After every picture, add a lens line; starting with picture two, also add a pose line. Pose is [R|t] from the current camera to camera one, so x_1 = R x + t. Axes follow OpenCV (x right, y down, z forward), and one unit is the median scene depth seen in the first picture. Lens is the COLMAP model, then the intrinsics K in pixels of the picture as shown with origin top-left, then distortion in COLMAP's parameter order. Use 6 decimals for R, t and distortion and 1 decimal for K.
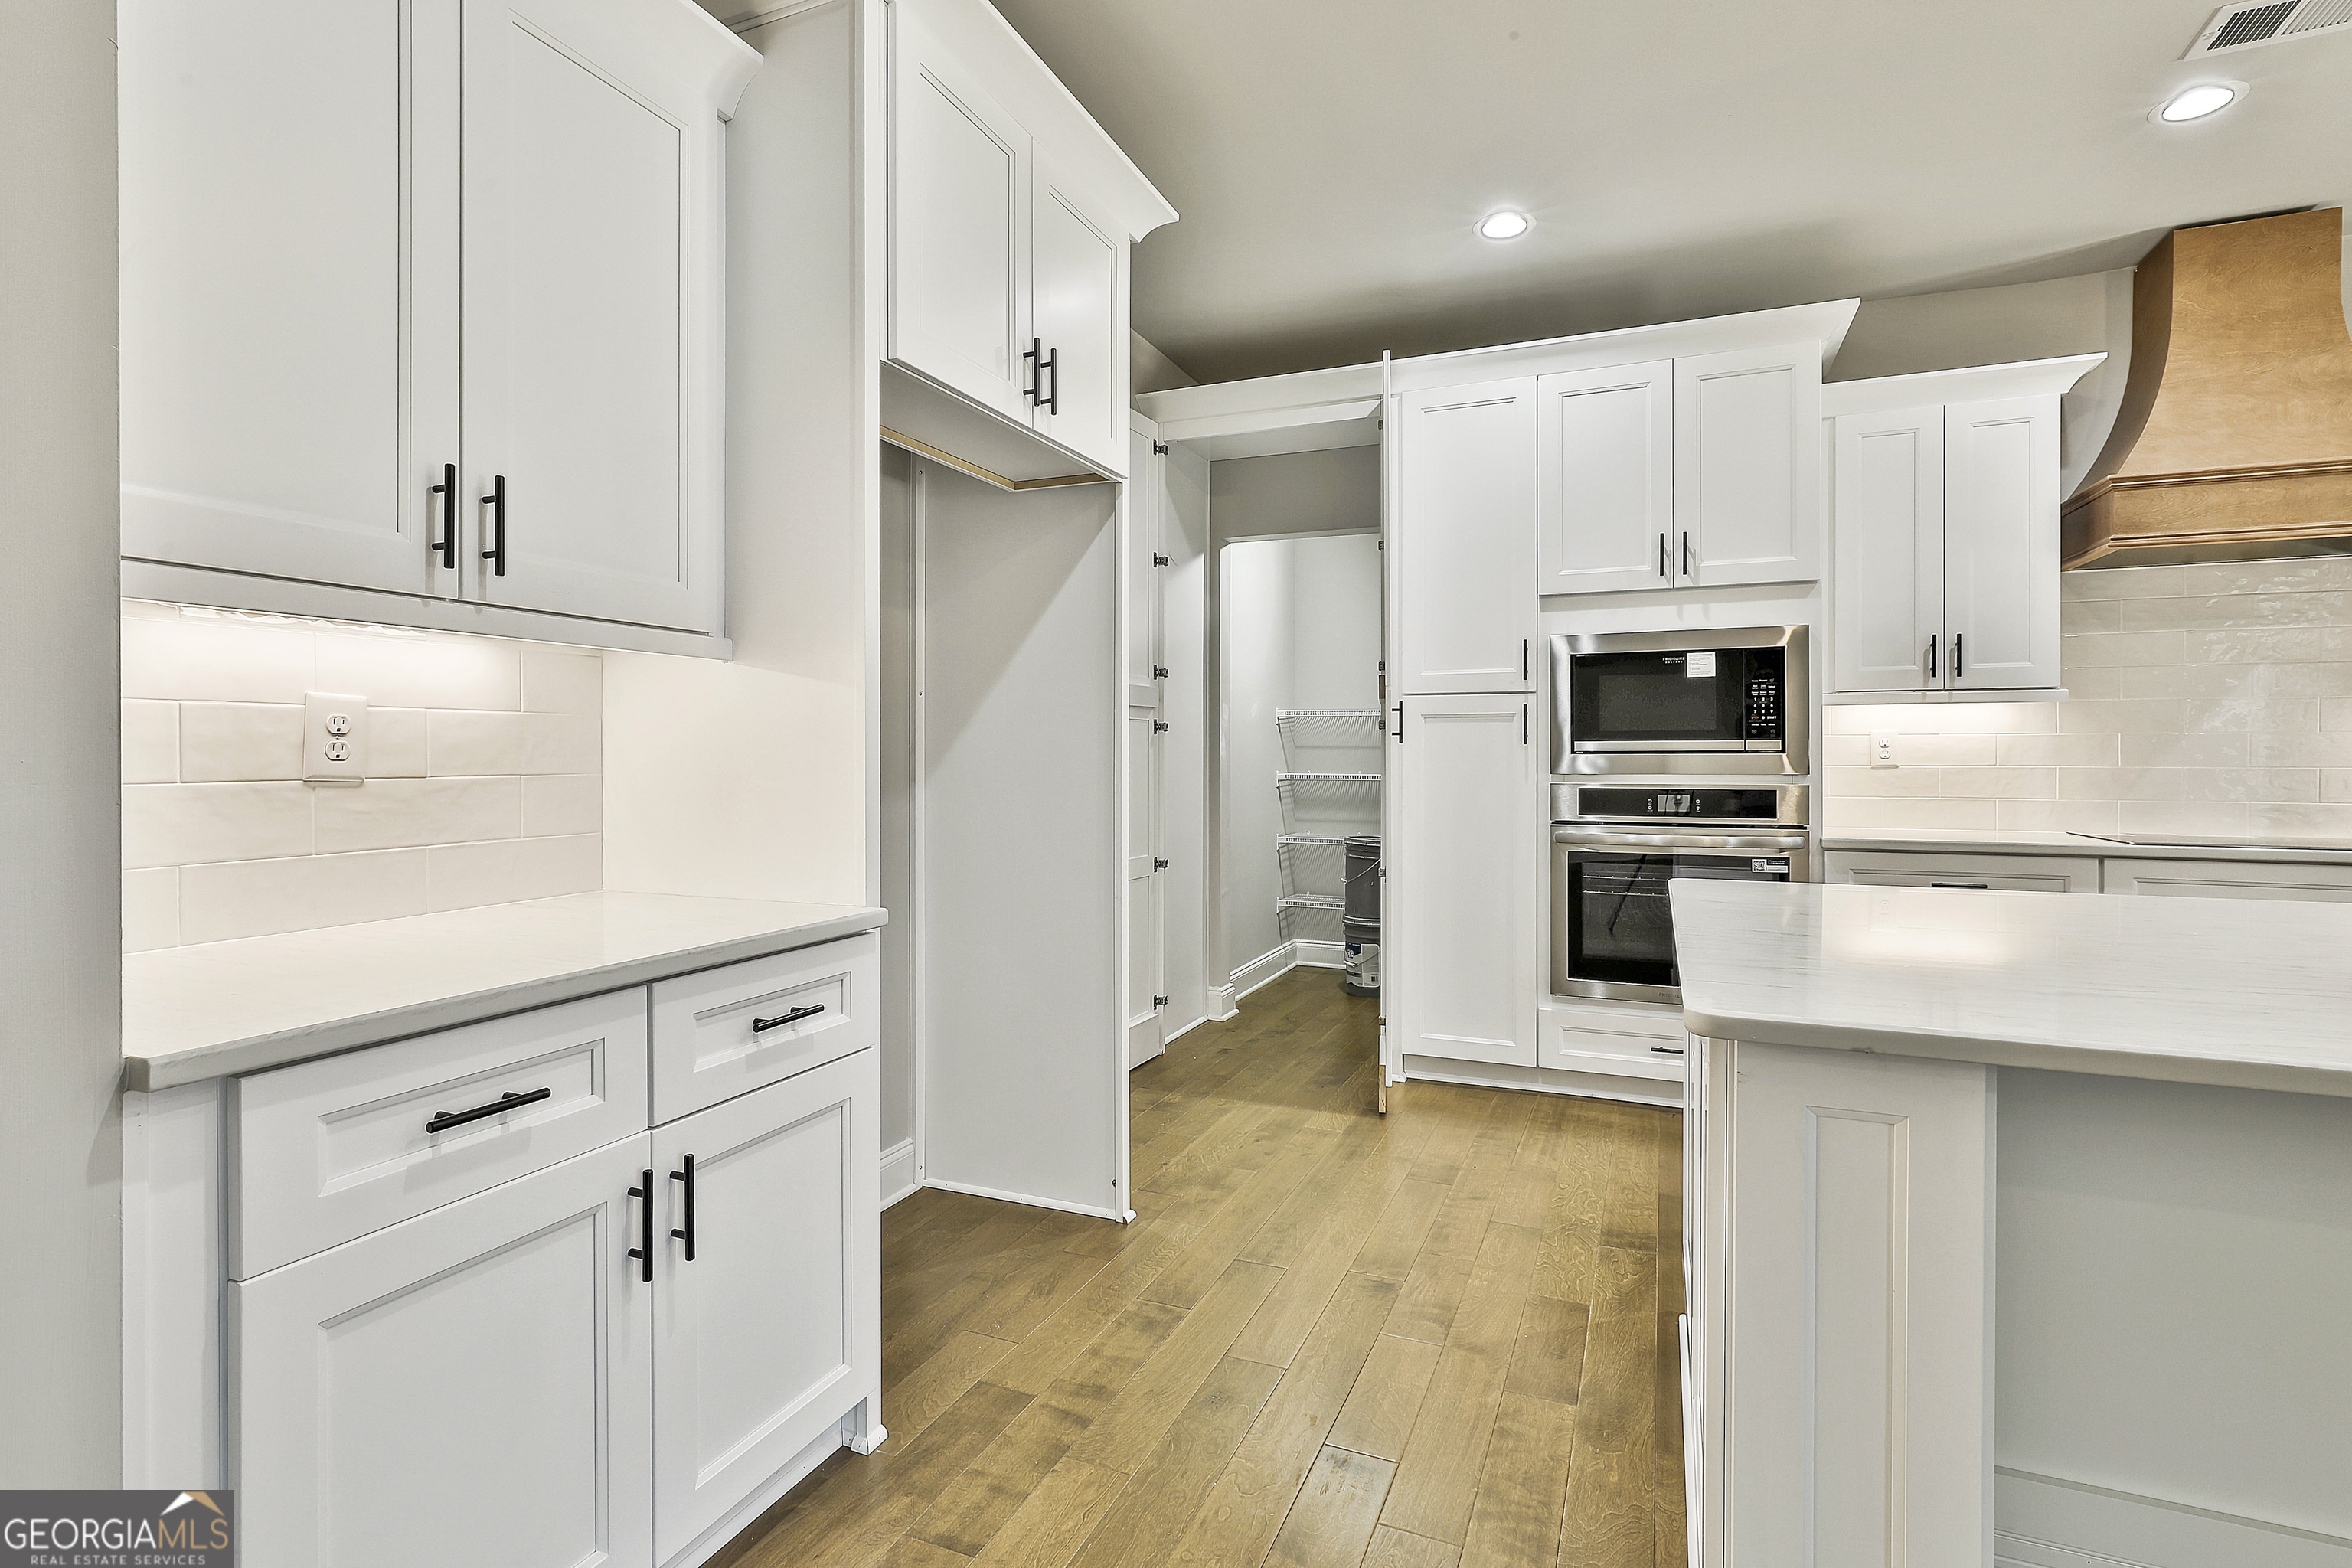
lens RADIAL K [[1138.2, 0, 1168.4], [0, 1138.2, 754.8], [0, 0, 1]] dist [-0.006948, 0.004924]
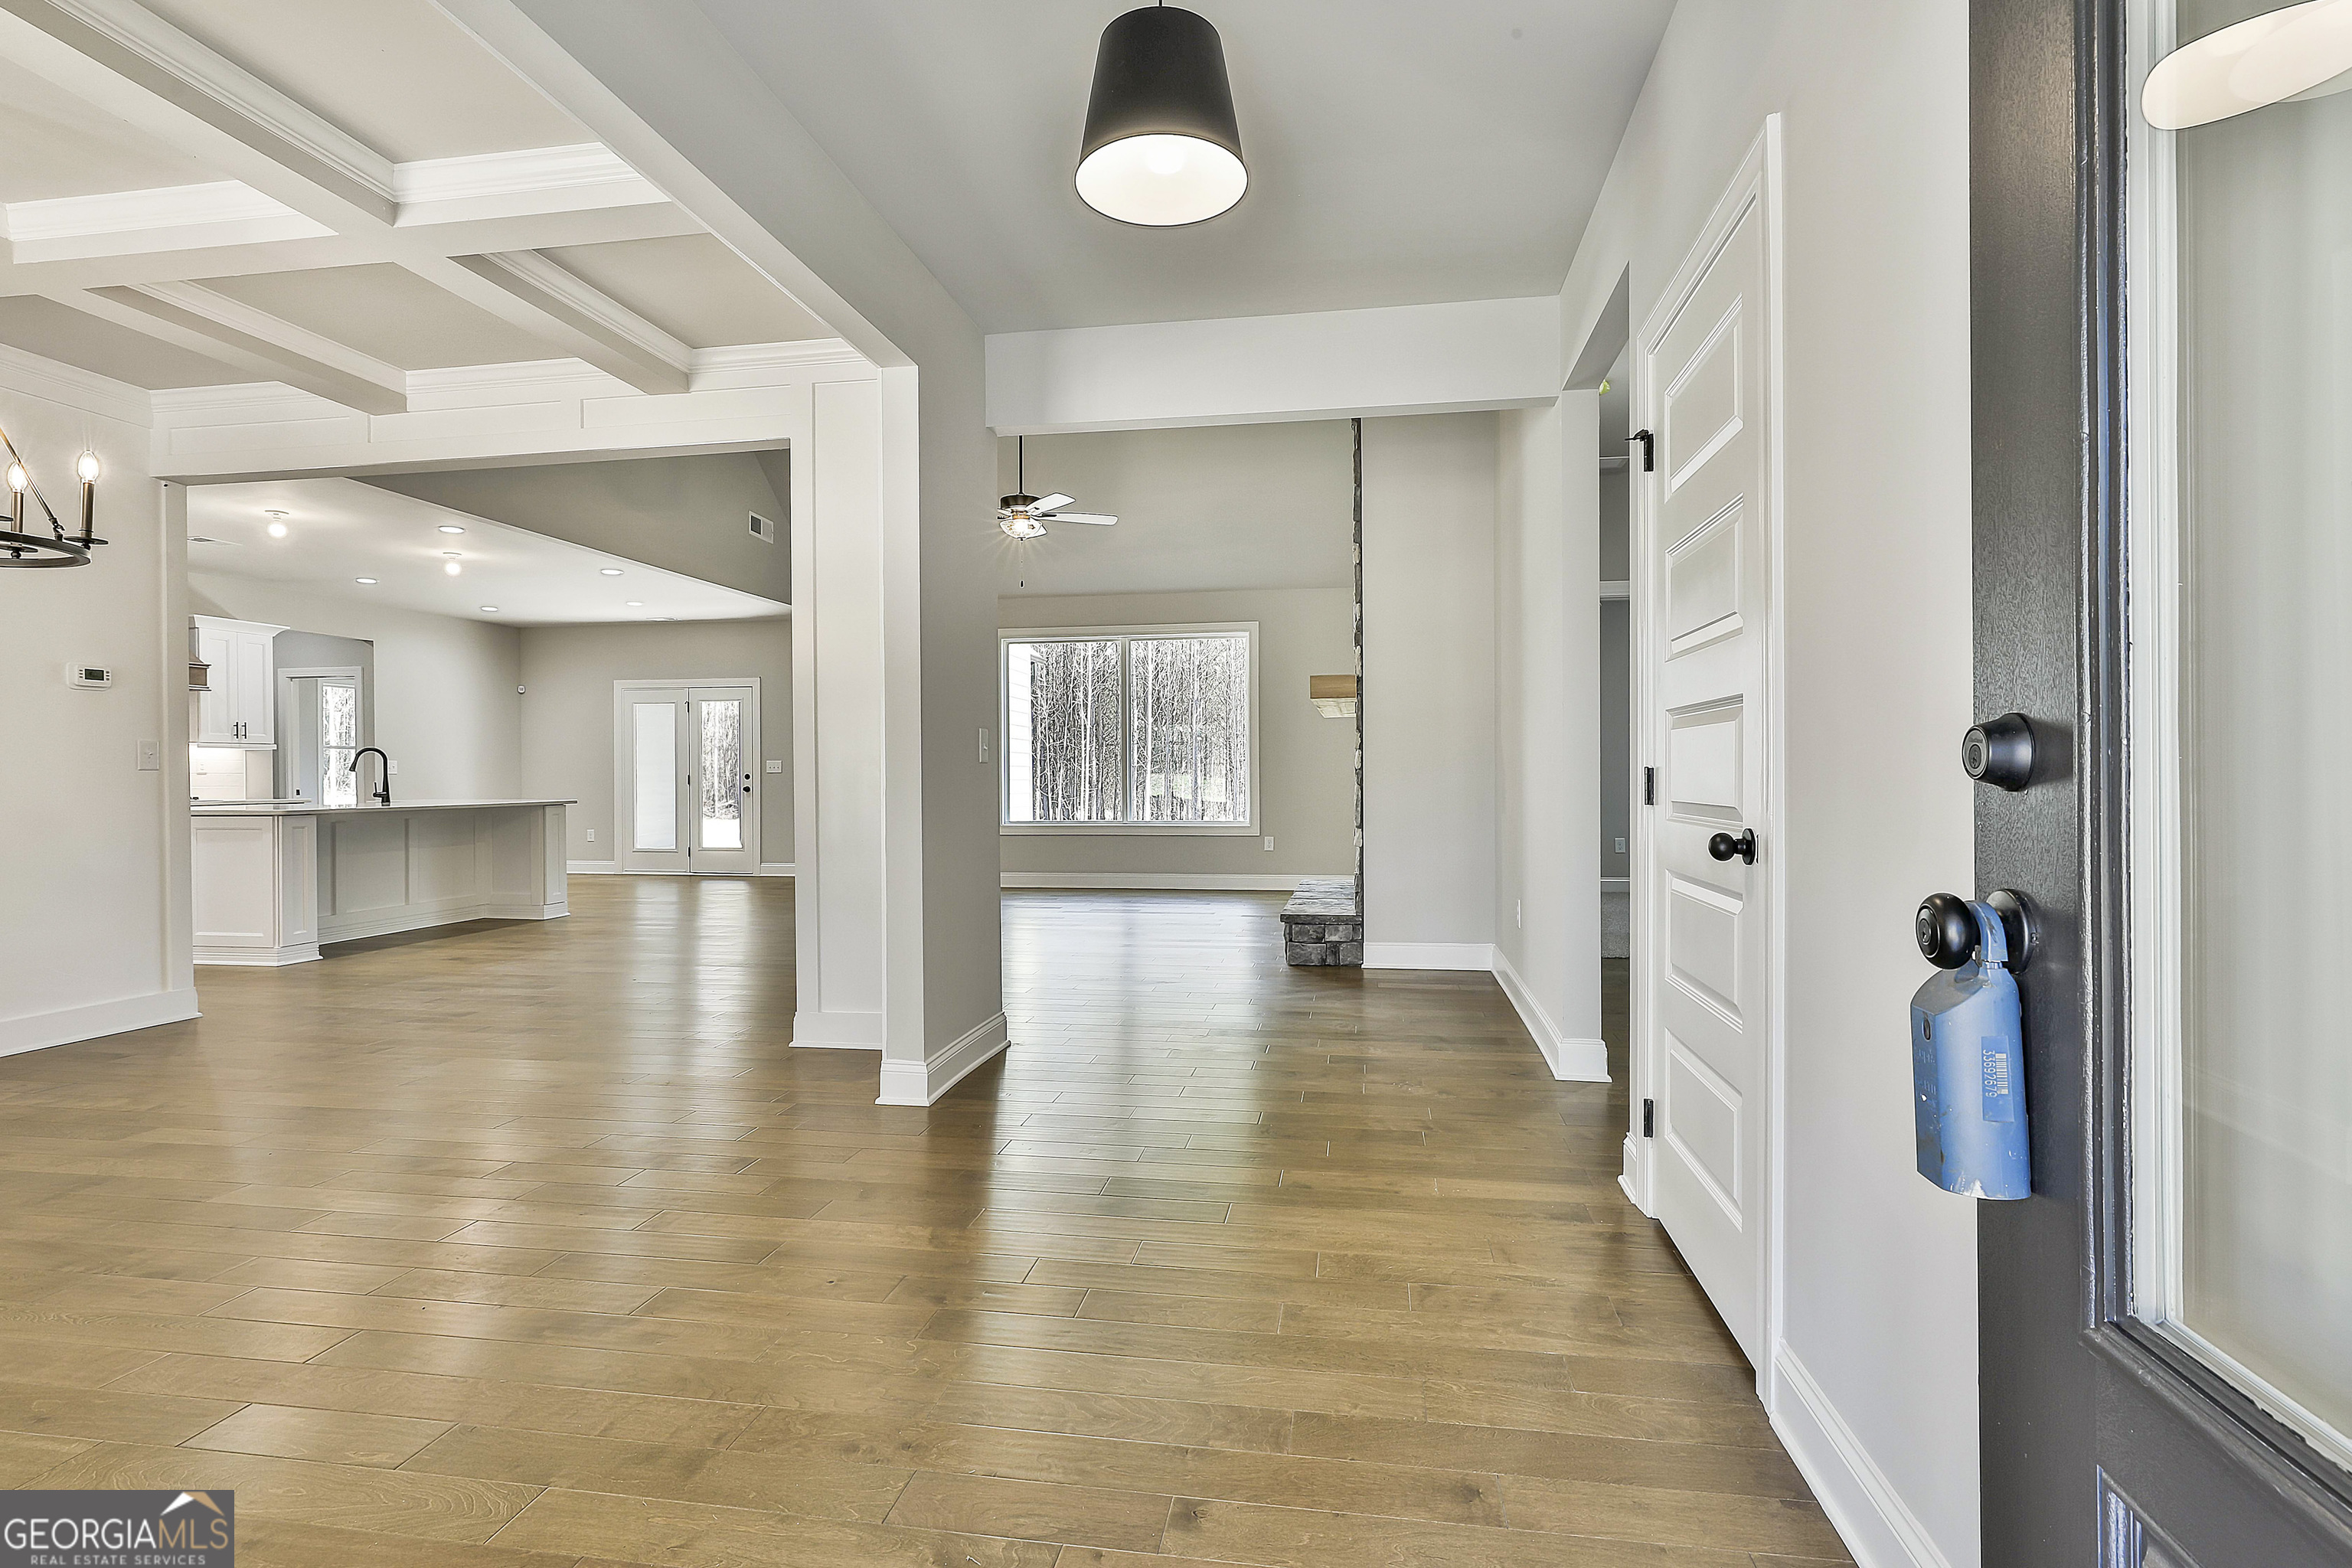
lens RADIAL K [[1138.2, 0, 1177.3], [0, 1138.2, 773.3], [0, 0, 1]] dist [-0.006948, 0.004924]
pose [[-0.229029, -0.000062, 0.973420, -1.960276], [0.003775, 0.999992, 0.000952, 0.017595], [-0.973412, 0.003893, -0.229027, -0.664345]]
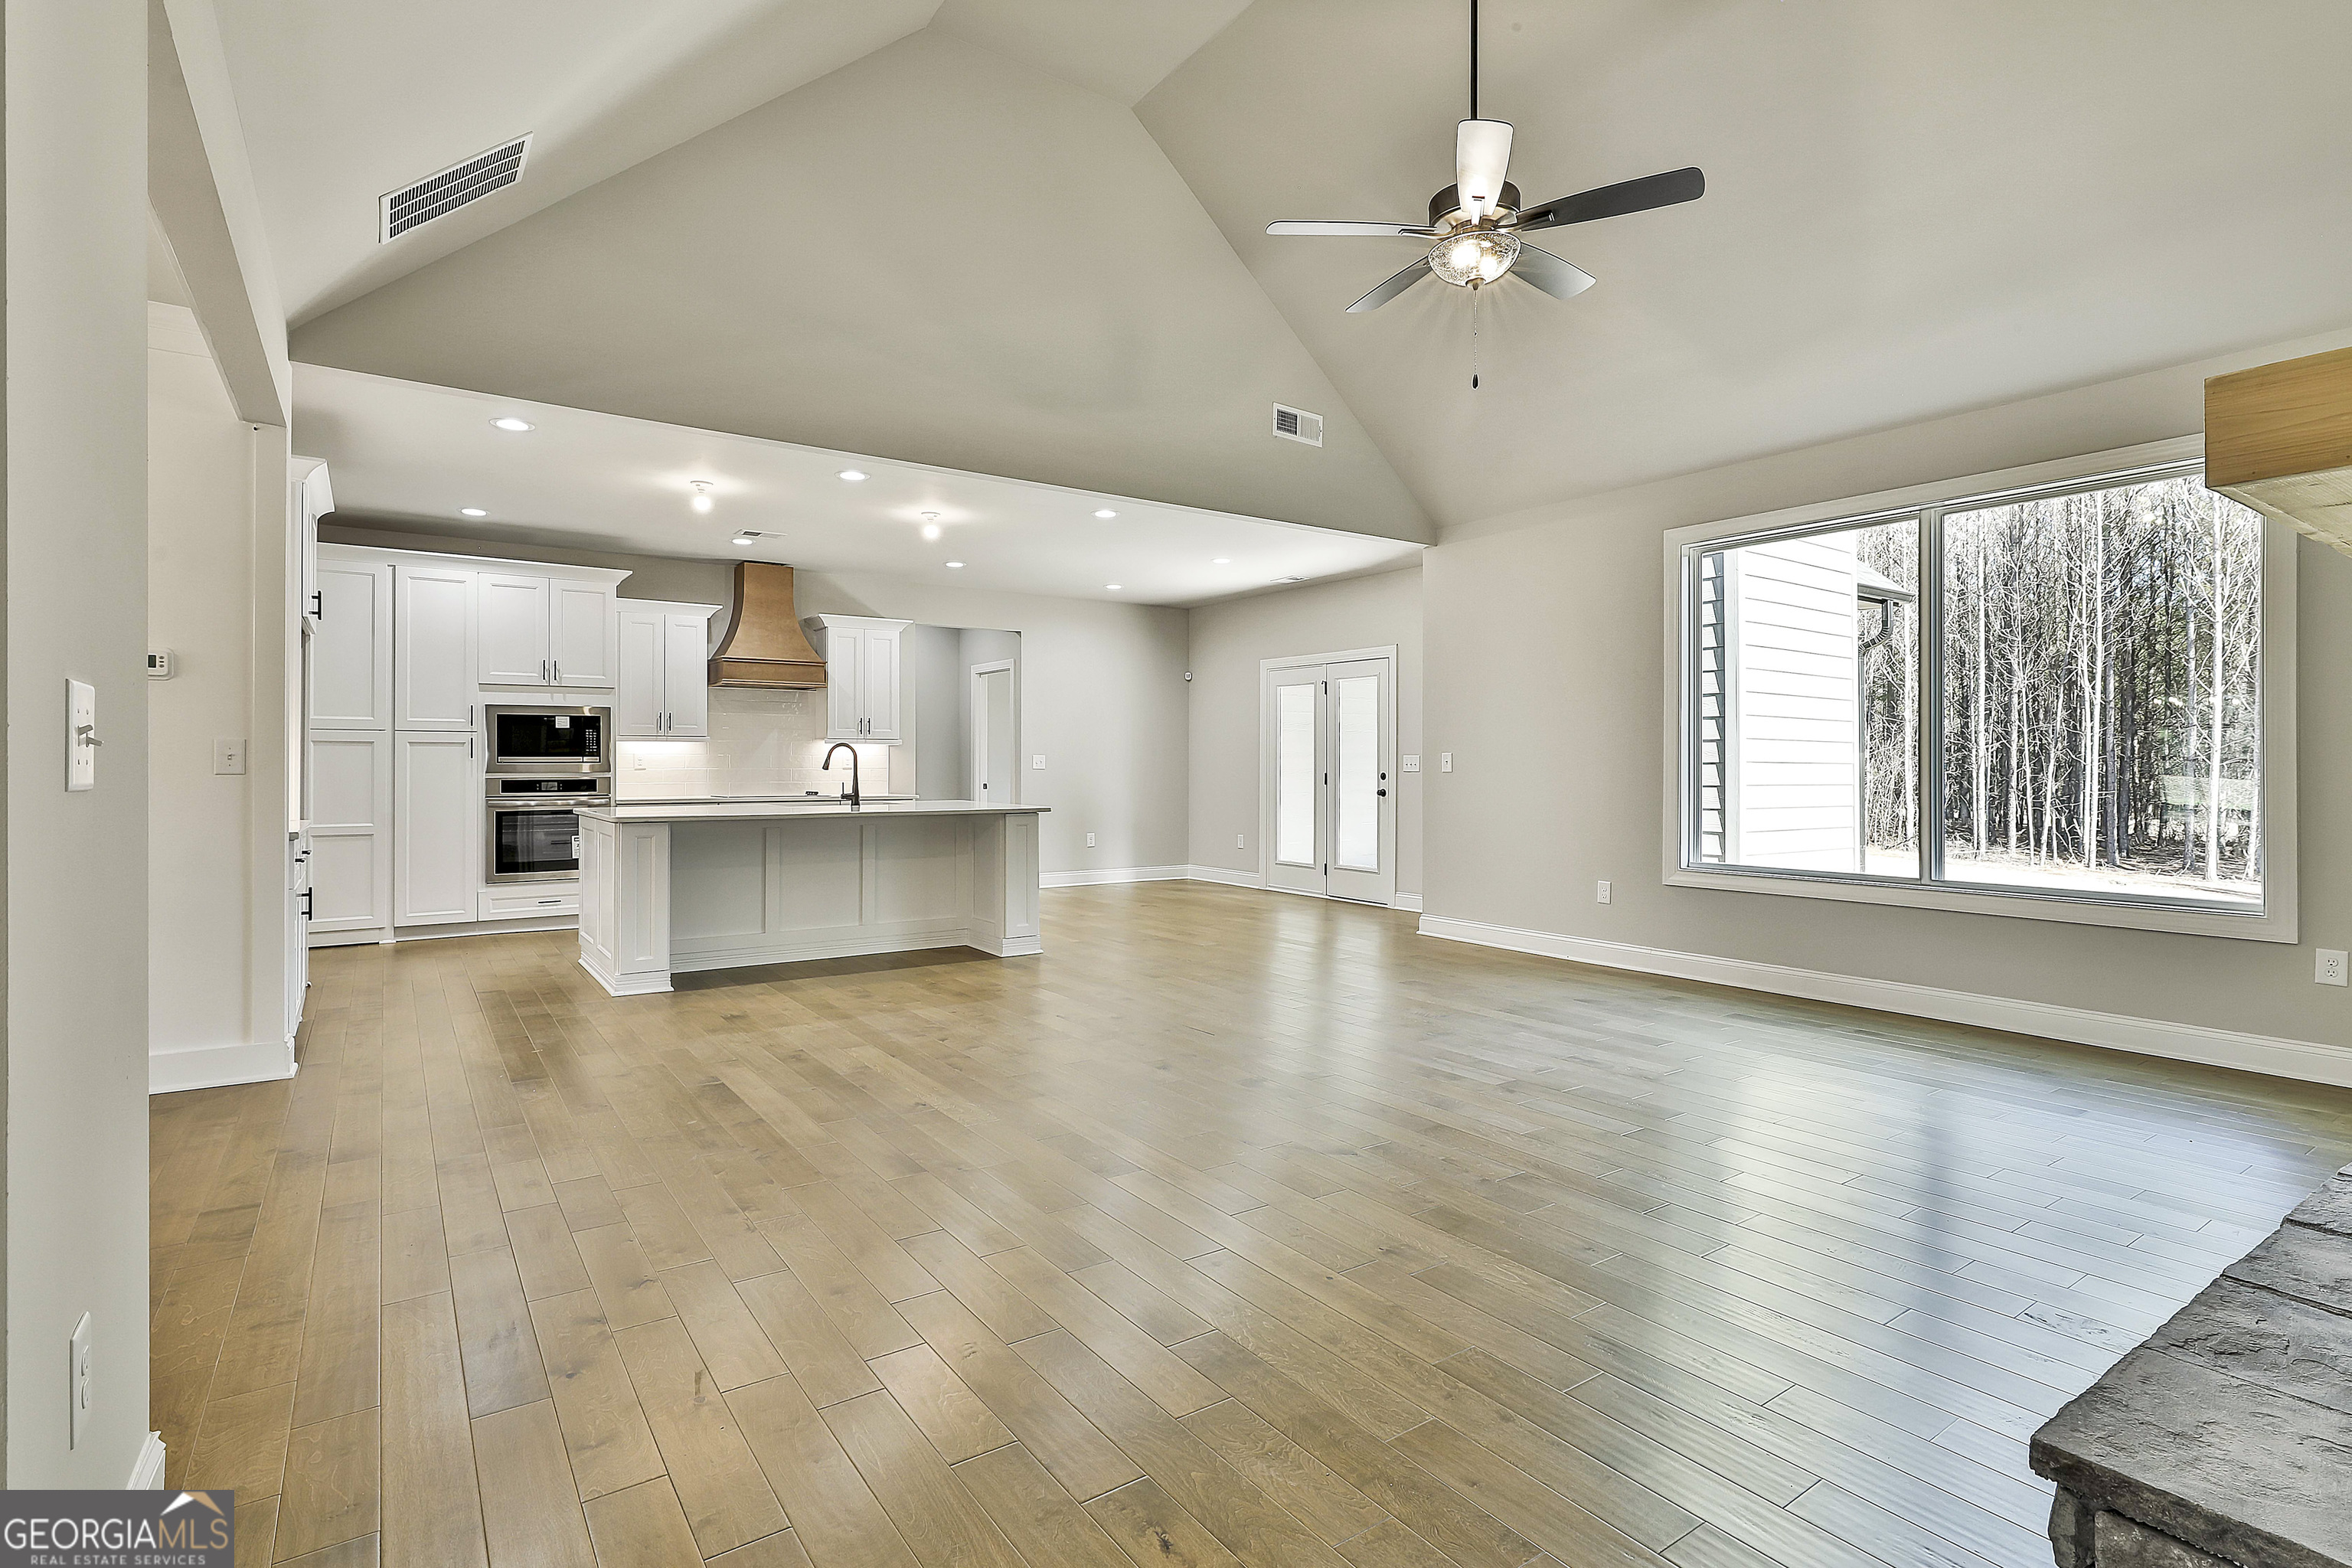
lens RADIAL K [[1138.2, 0, 1177.6], [0, 1138.2, 767.8], [0, 0, 1]] dist [-0.006948, 0.004924]
pose [[0.529691, -0.002141, 0.848188, -0.772897], [-0.002092, 0.999990, 0.003831, -0.002666], [-0.848188, -0.003804, 0.529681, -1.182125]]
